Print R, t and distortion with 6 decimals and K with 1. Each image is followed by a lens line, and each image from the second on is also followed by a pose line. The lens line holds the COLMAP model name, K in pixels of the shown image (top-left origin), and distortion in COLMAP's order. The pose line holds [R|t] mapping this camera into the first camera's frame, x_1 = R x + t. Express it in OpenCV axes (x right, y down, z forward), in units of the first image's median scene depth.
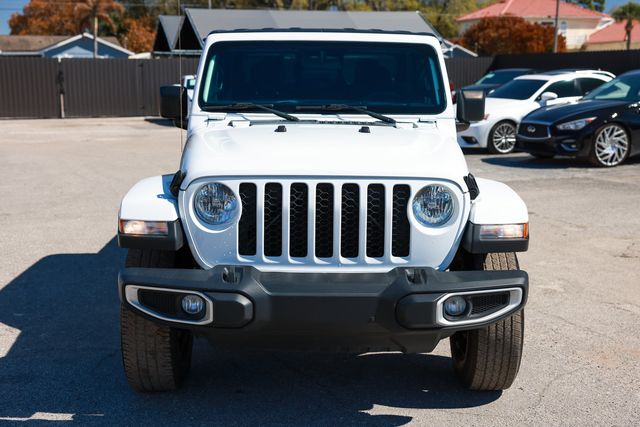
lens RADIAL K [[907.3, 0, 344.9], [0, 907.3, 231.9], [0, 0, 1]] dist [0.073520, 0.000000]
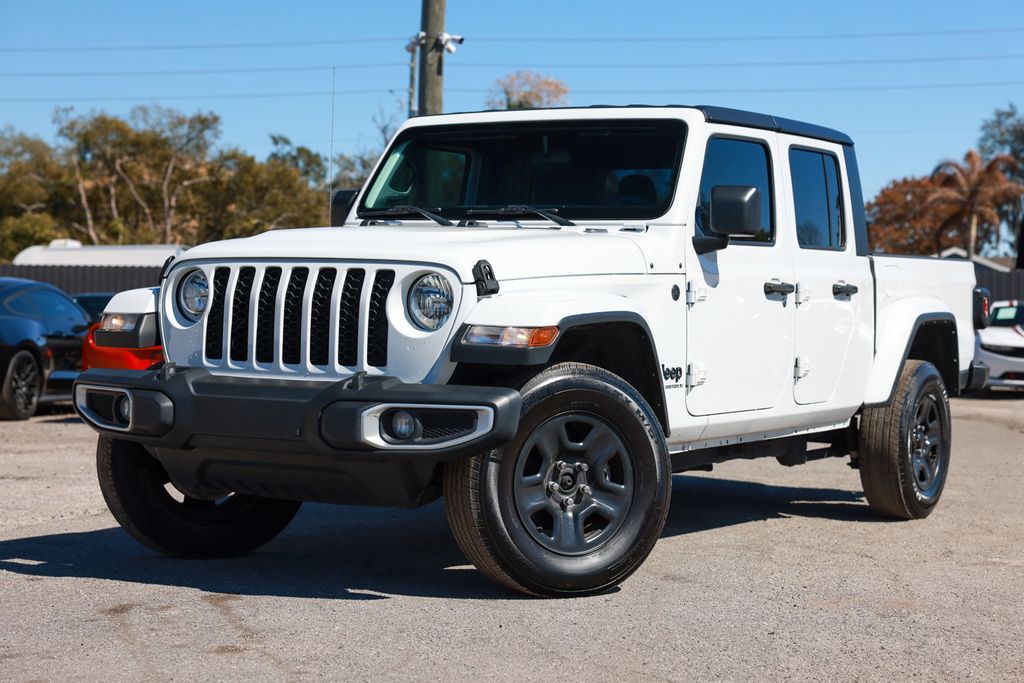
lens RADIAL K [[1987.2, 0, 507.3], [0, 1987.2, 342.1], [0, 0, 1]] dist [0.211611, 0.000000]
pose [[0.848765, 0.016433, -0.528515, 0.967867], [-0.110644, 0.982910, -0.147126, 0.225491], [0.517065, 0.183353, 0.836078, -0.291038]]
